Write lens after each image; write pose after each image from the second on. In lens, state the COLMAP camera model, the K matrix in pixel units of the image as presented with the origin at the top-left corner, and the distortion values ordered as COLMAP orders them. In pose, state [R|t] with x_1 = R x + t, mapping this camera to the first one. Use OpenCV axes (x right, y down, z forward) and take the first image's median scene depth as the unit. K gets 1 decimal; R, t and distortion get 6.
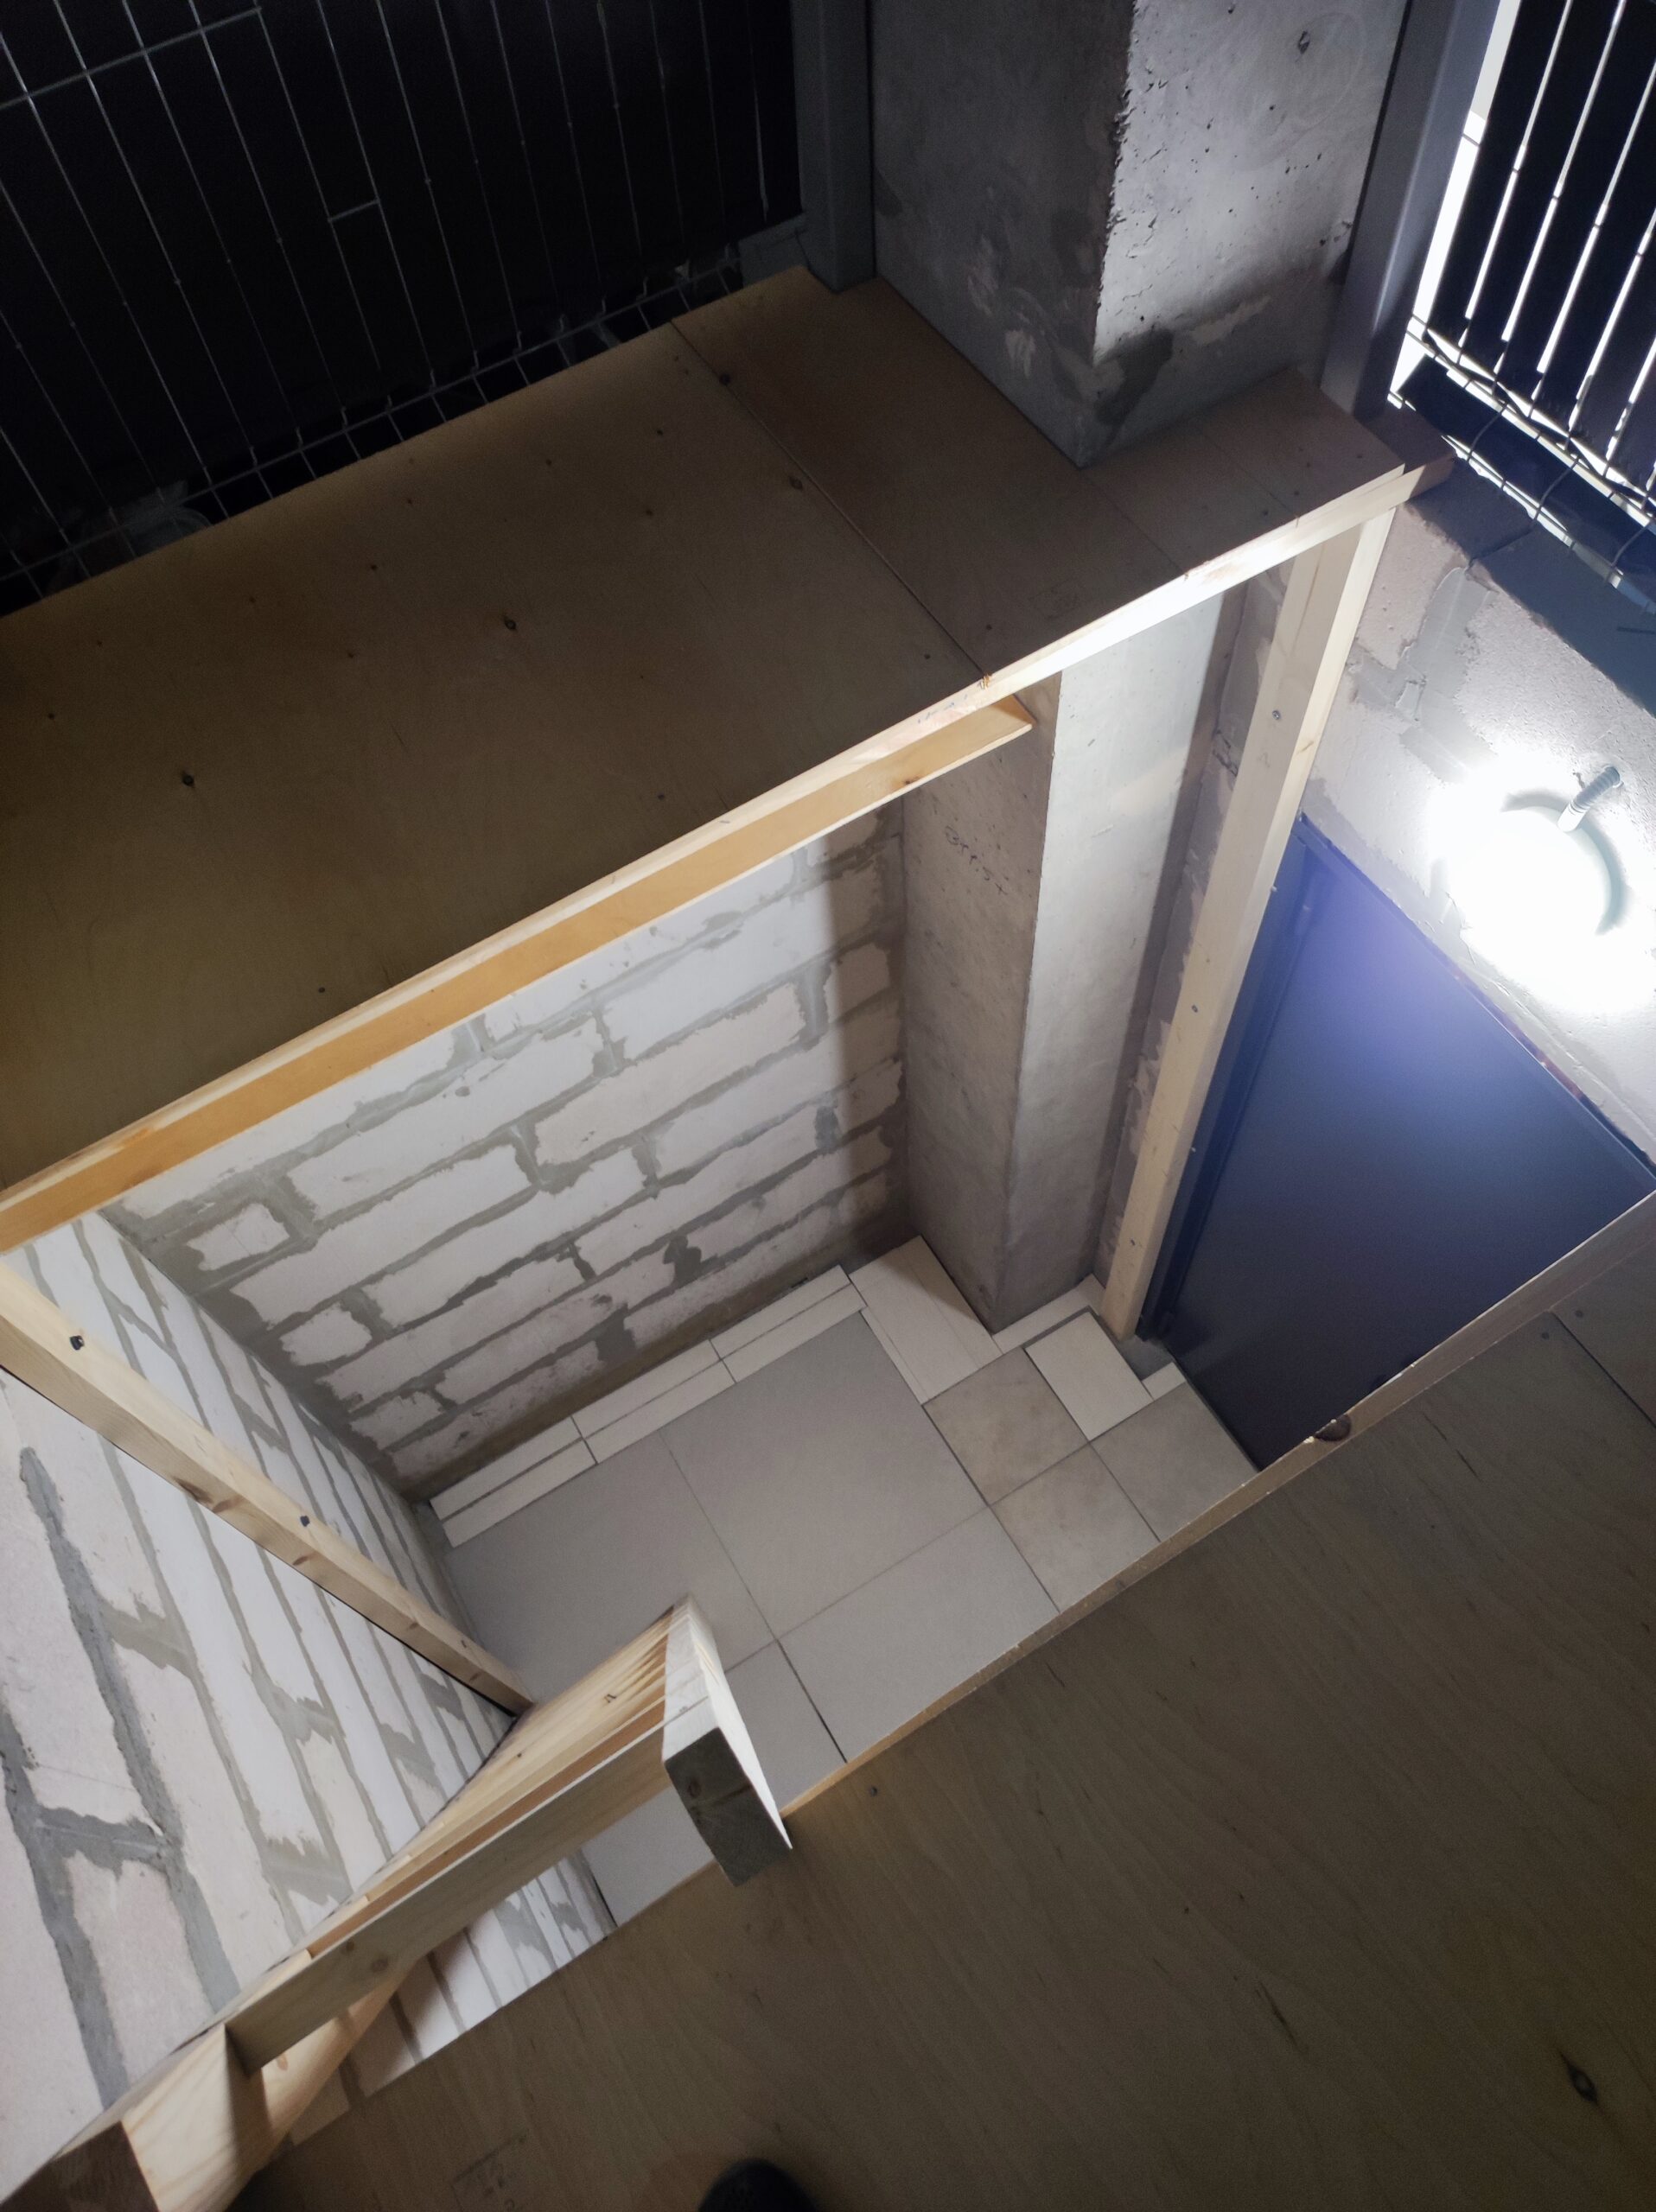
lens RADIAL K [[1632.4, 0, 837.6], [0, 1632.4, 1102.6], [0, 0, 1]] dist [0.034884, -0.026294]
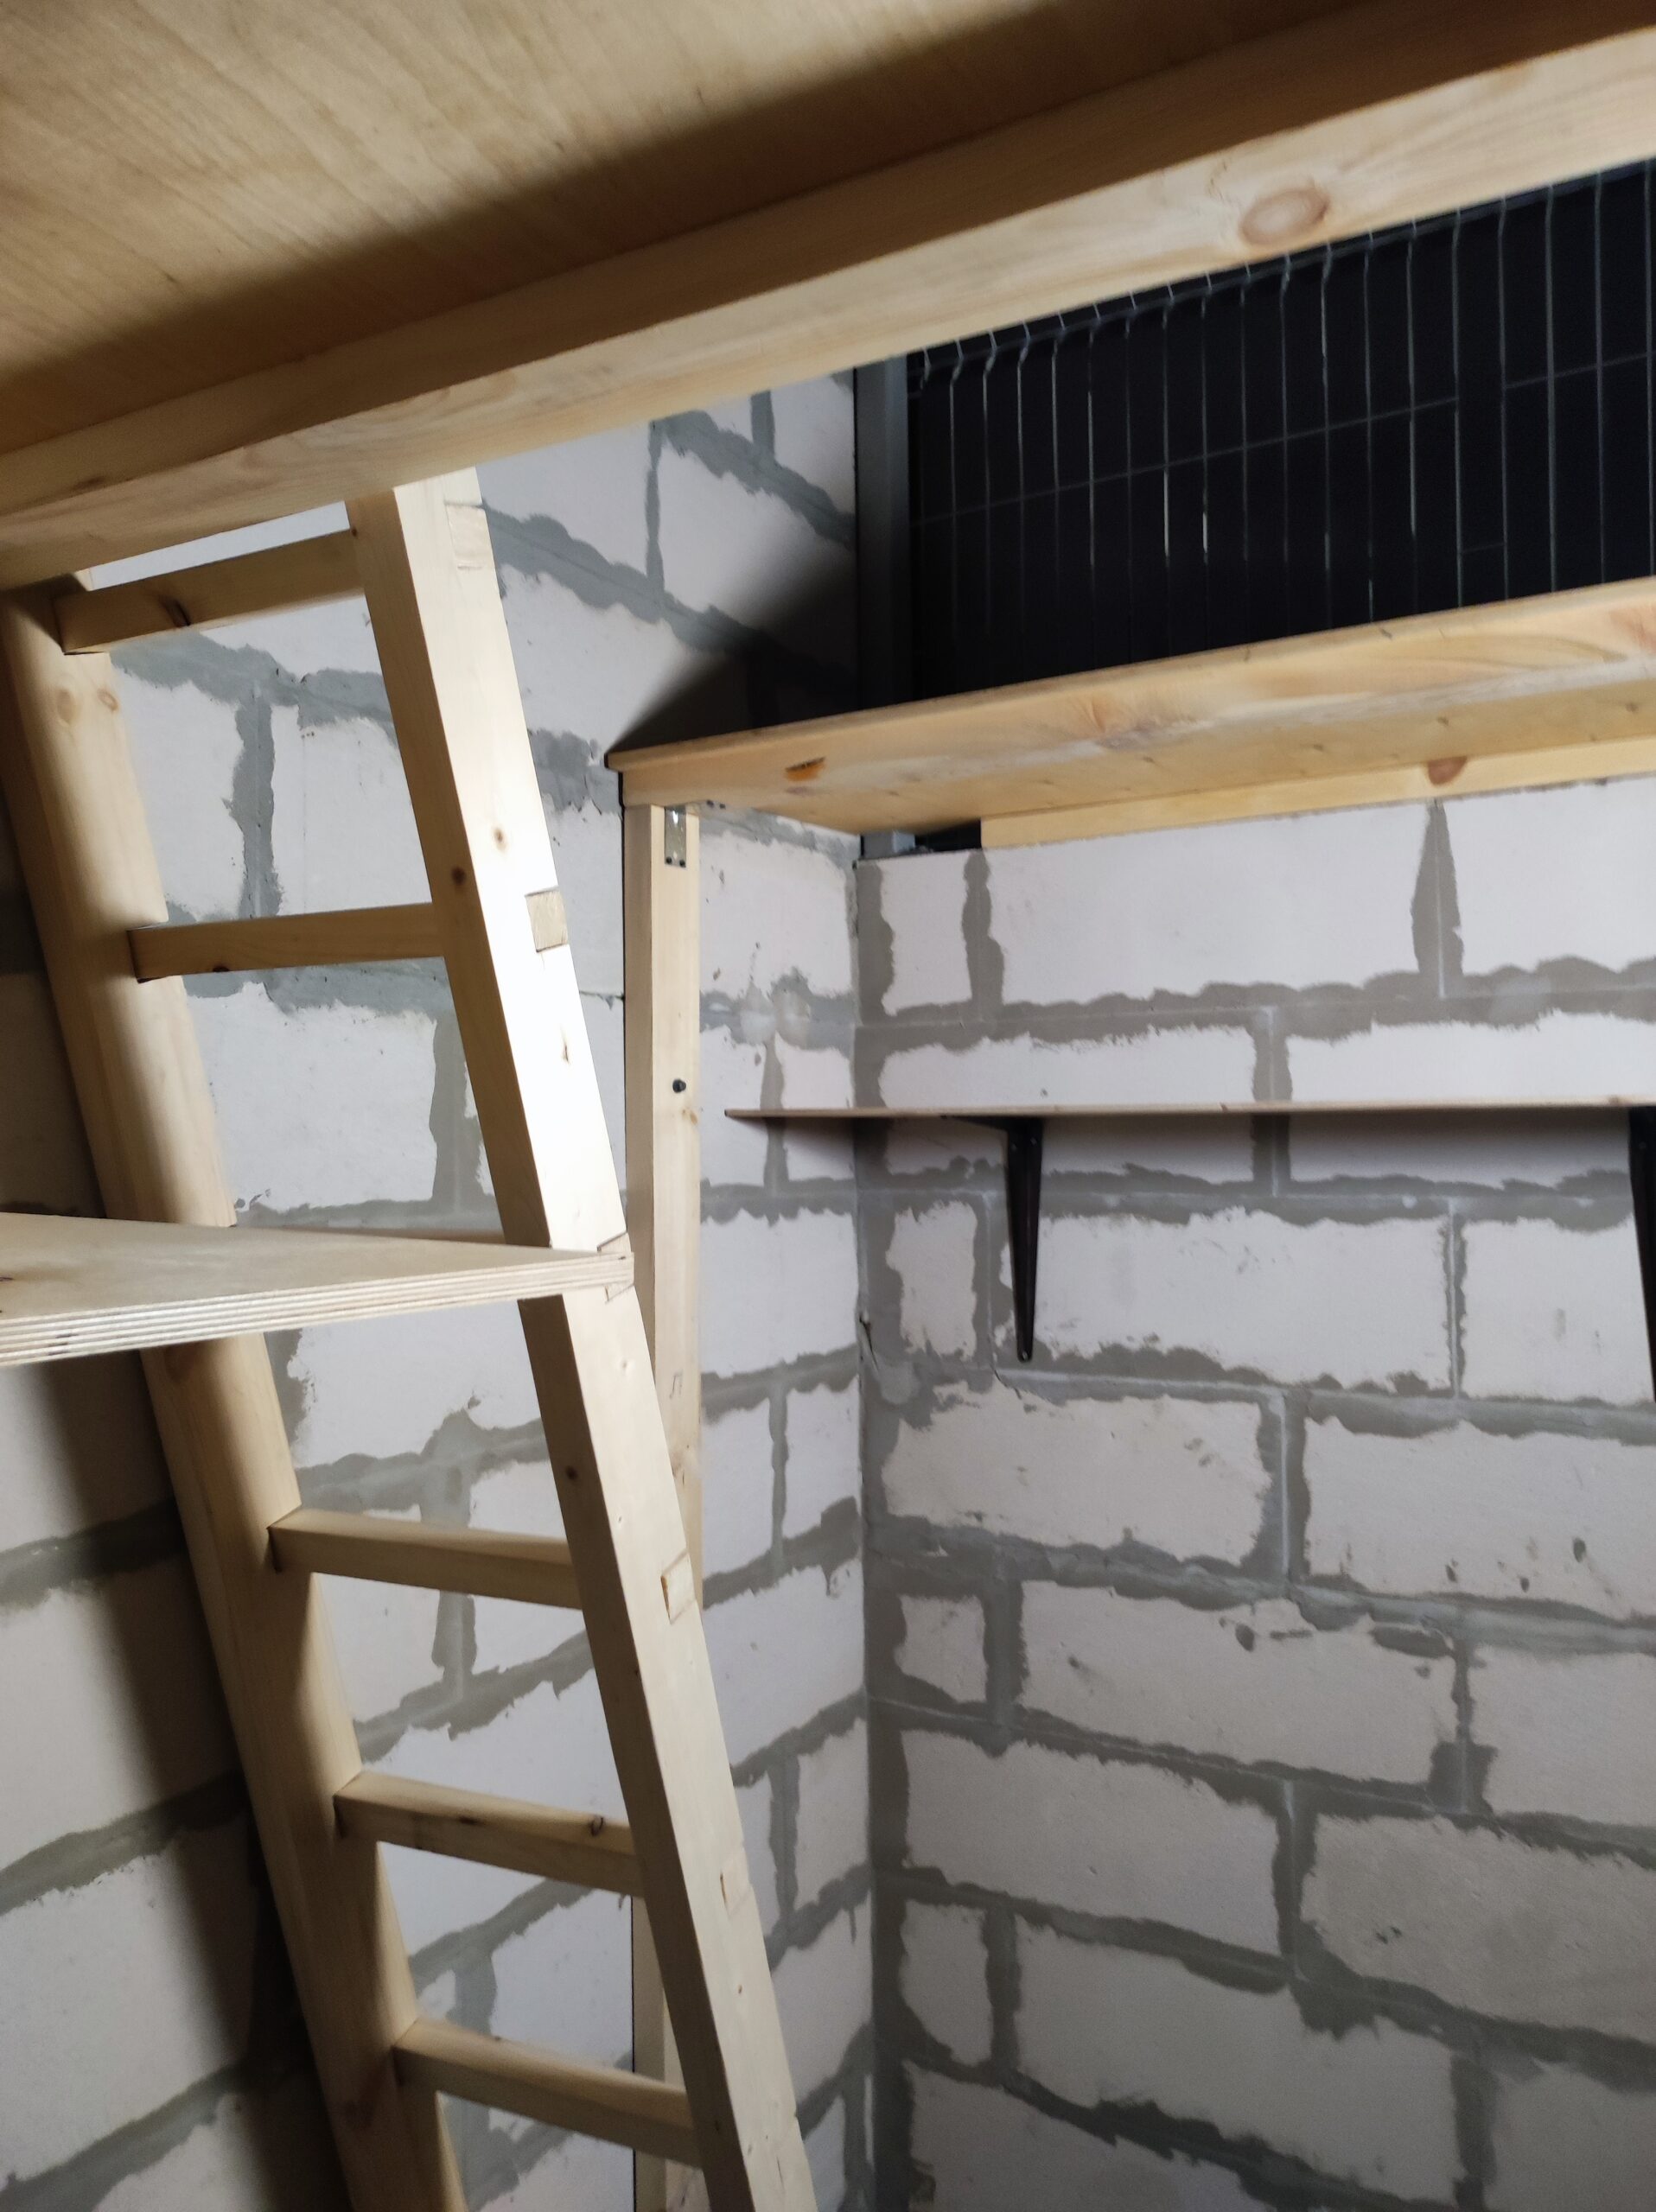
lens RADIAL K [[1632.4, 0, 830.8], [0, 1632.4, 1090.0], [0, 0, 1]] dist [0.034884, -0.026294]
pose [[0.469040, 0.019956, -0.882951, 0.358037], [-0.776044, 0.486573, -0.401251, 0.333425], [0.421613, 0.873412, 0.243709, 0.521693]]
